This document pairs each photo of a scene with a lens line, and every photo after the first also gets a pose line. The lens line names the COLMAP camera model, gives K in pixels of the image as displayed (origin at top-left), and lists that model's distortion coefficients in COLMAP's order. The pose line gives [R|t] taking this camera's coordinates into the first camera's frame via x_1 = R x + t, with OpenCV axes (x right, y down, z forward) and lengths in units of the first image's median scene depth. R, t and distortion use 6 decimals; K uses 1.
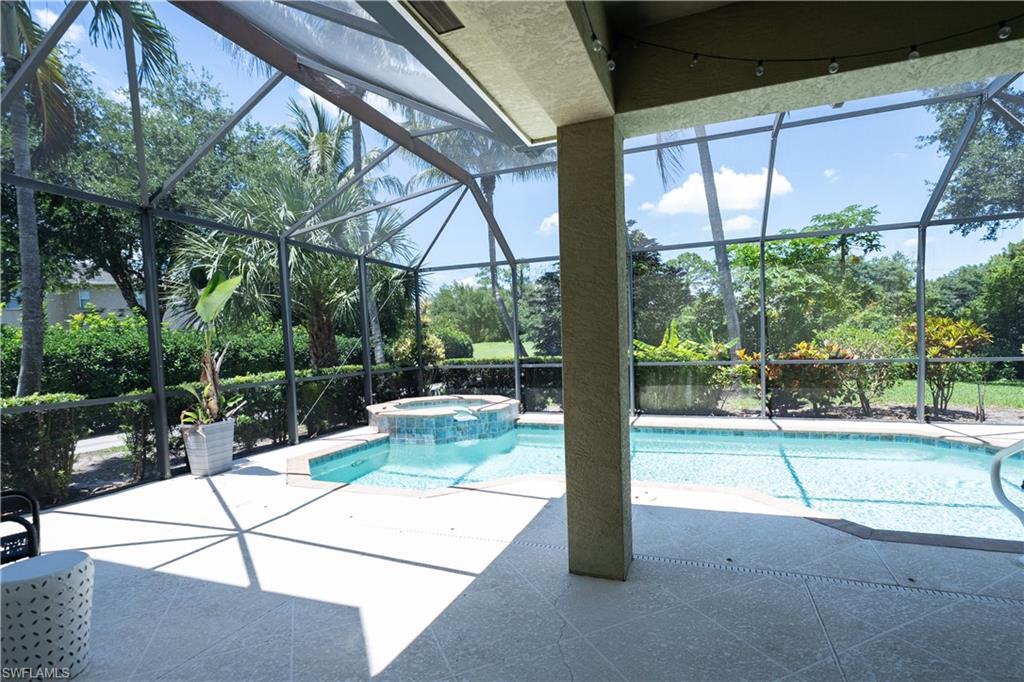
lens RADIAL K [[488.0, 0, 507.6], [0, 488.0, 340.7], [0, 0, 1]] dist [-0.000941, -0.000162]
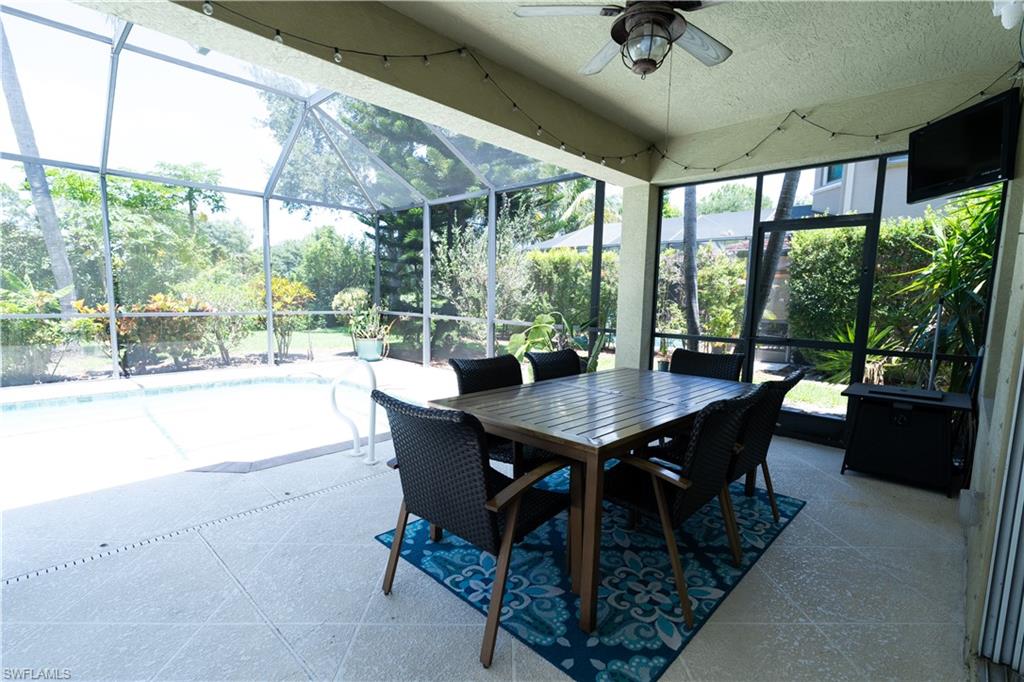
lens RADIAL K [[488.0, 0, 507.6], [0, 488.0, 340.7], [0, 0, 1]] dist [-0.000941, -0.000162]
pose [[0.377364, -0.043424, 0.925046, -0.015218], [-0.041031, 0.997135, 0.063546, 0.005915], [-0.925156, -0.061936, 0.374501, 0.023029]]
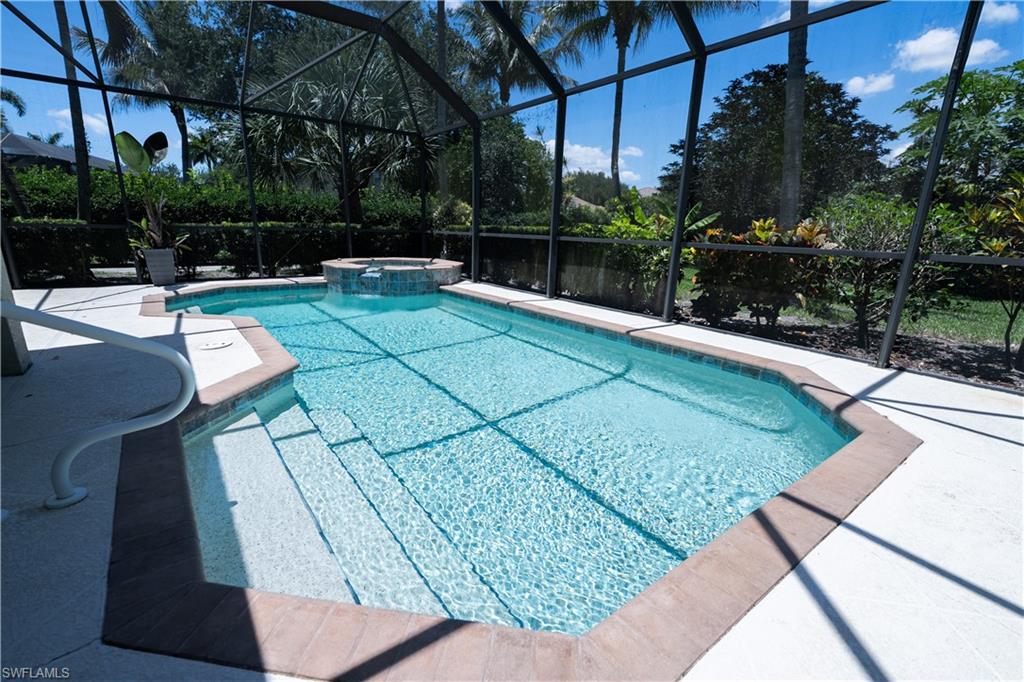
lens RADIAL K [[444.5, 0, 512.0], [0, 444.5, 341.0], [0, 0, 1]] dist [0.000224, 0.000031]
pose [[0.854084, 0.182647, -0.487012, 0.632900], [-0.052182, 0.961683, 0.269153, 0.016715], [0.517511, -0.204466, 0.830889, 0.286360]]
